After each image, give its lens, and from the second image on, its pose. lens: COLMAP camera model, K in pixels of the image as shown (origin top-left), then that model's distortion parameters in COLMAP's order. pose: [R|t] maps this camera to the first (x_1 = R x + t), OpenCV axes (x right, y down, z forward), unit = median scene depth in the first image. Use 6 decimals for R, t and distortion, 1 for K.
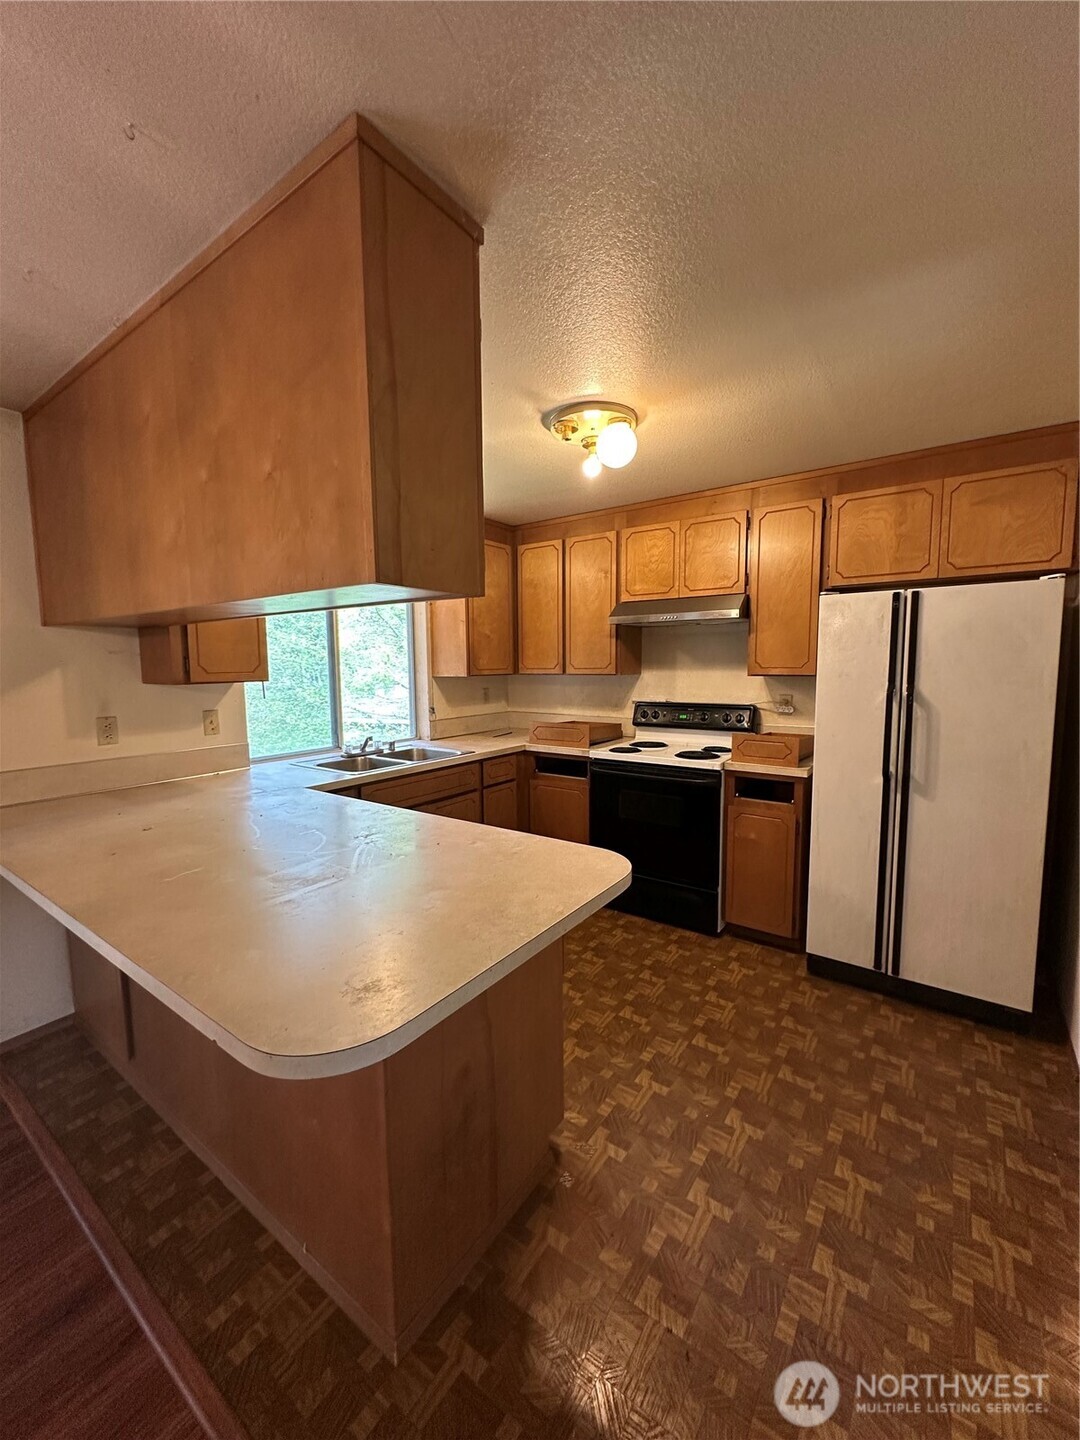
lens RADIAL K [[573.8, 0, 540.1], [0, 573.8, 720.1], [0, 0, 1]] dist [0.000035, 0.000210]
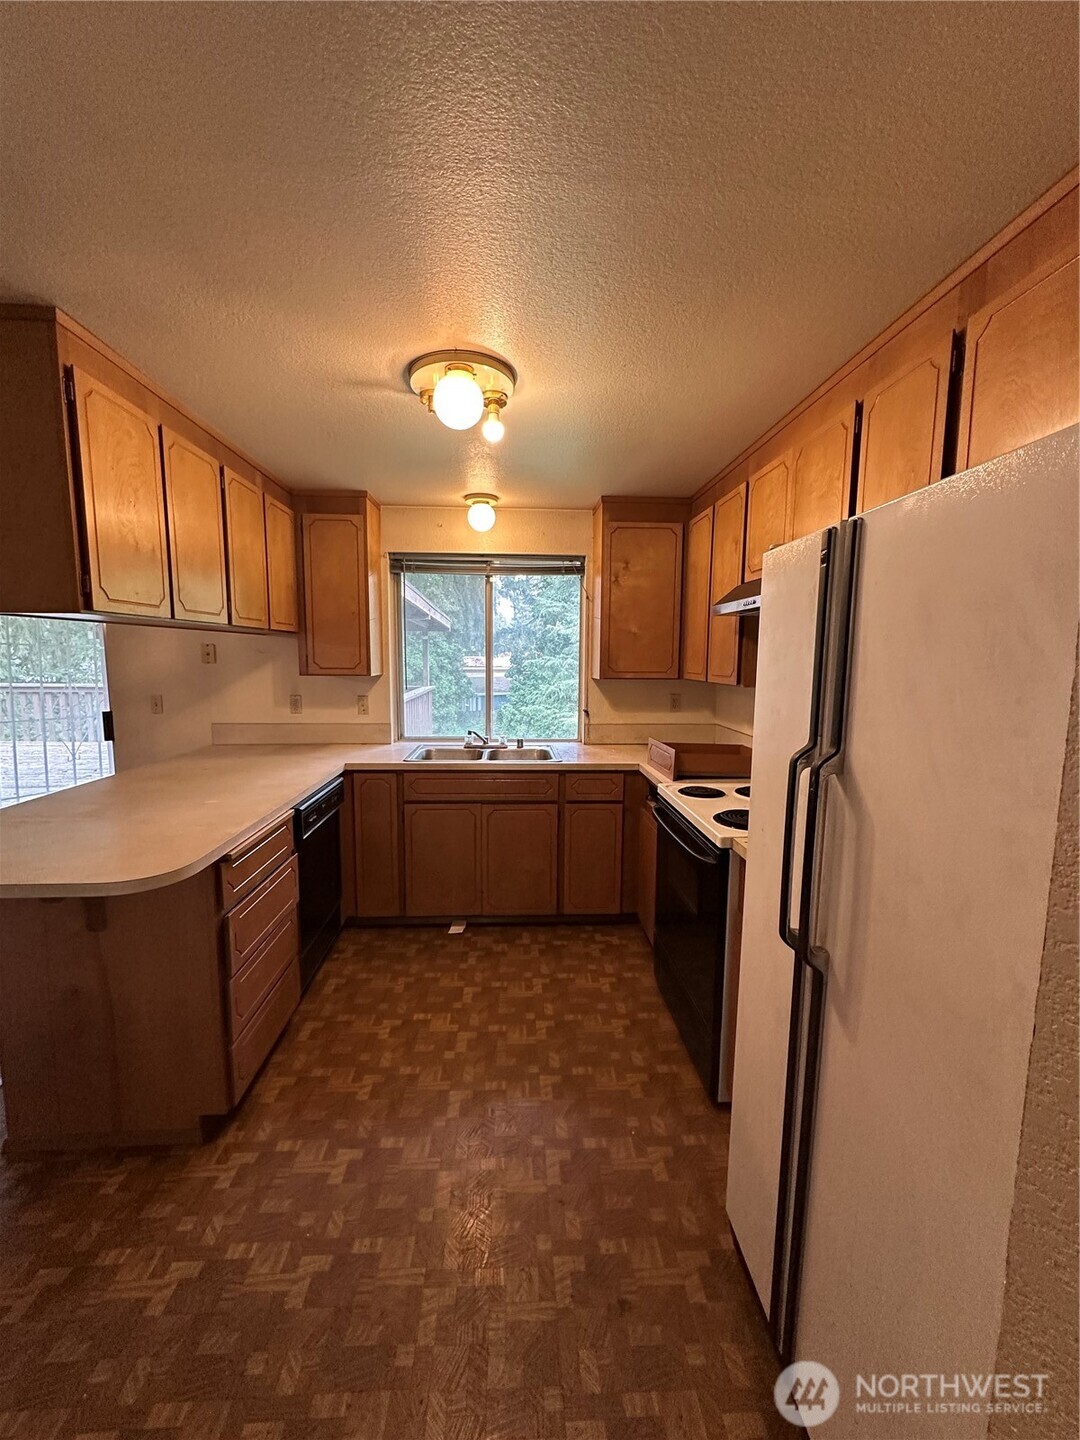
lens RADIAL K [[573.8, 0, 542.1], [0, 573.8, 720.0], [0, 0, 1]] dist [0.000035, 0.000210]
pose [[0.626400, 0.101337, -0.772886, 0.744245], [-0.092777, 0.994158, 0.055156, -0.076152], [0.773960, 0.037157, 0.632143, 0.508593]]
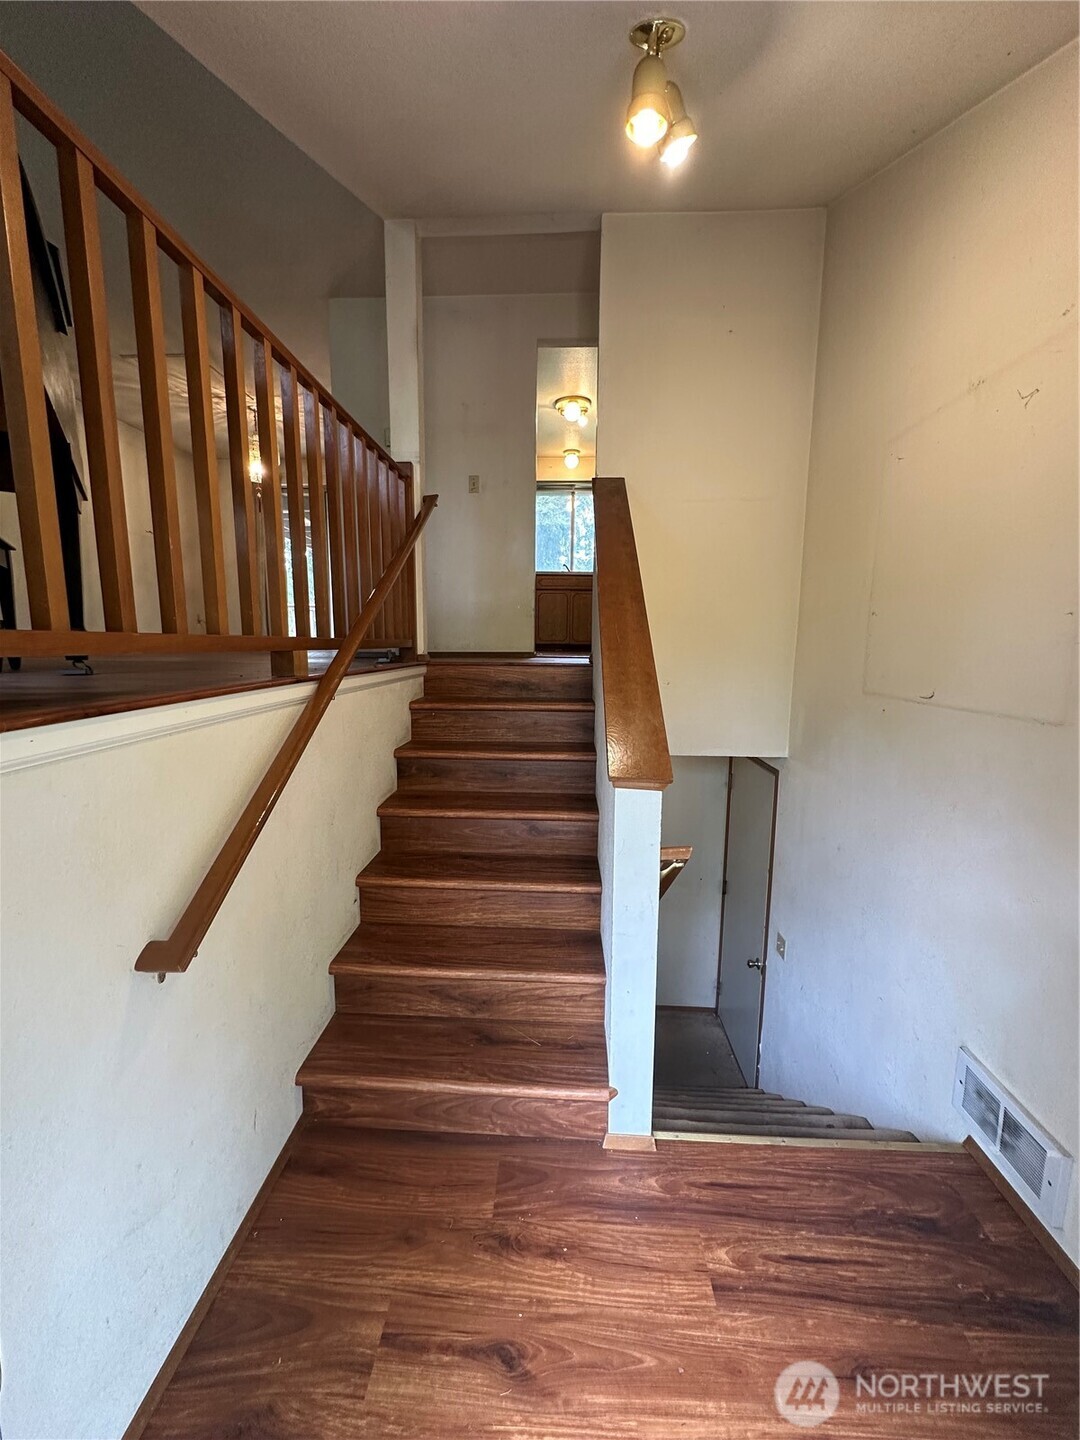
lens RADIAL K [[573.8, 0, 538.7], [0, 573.8, 721.5], [0, 0, 1]] dist [0.000035, 0.000210]
pose [[0.538103, 0.132885, -0.832338, 1.975693], [-0.099127, 0.990618, 0.094070, 0.544335], [0.837030, 0.031887, 0.546228, -0.385952]]
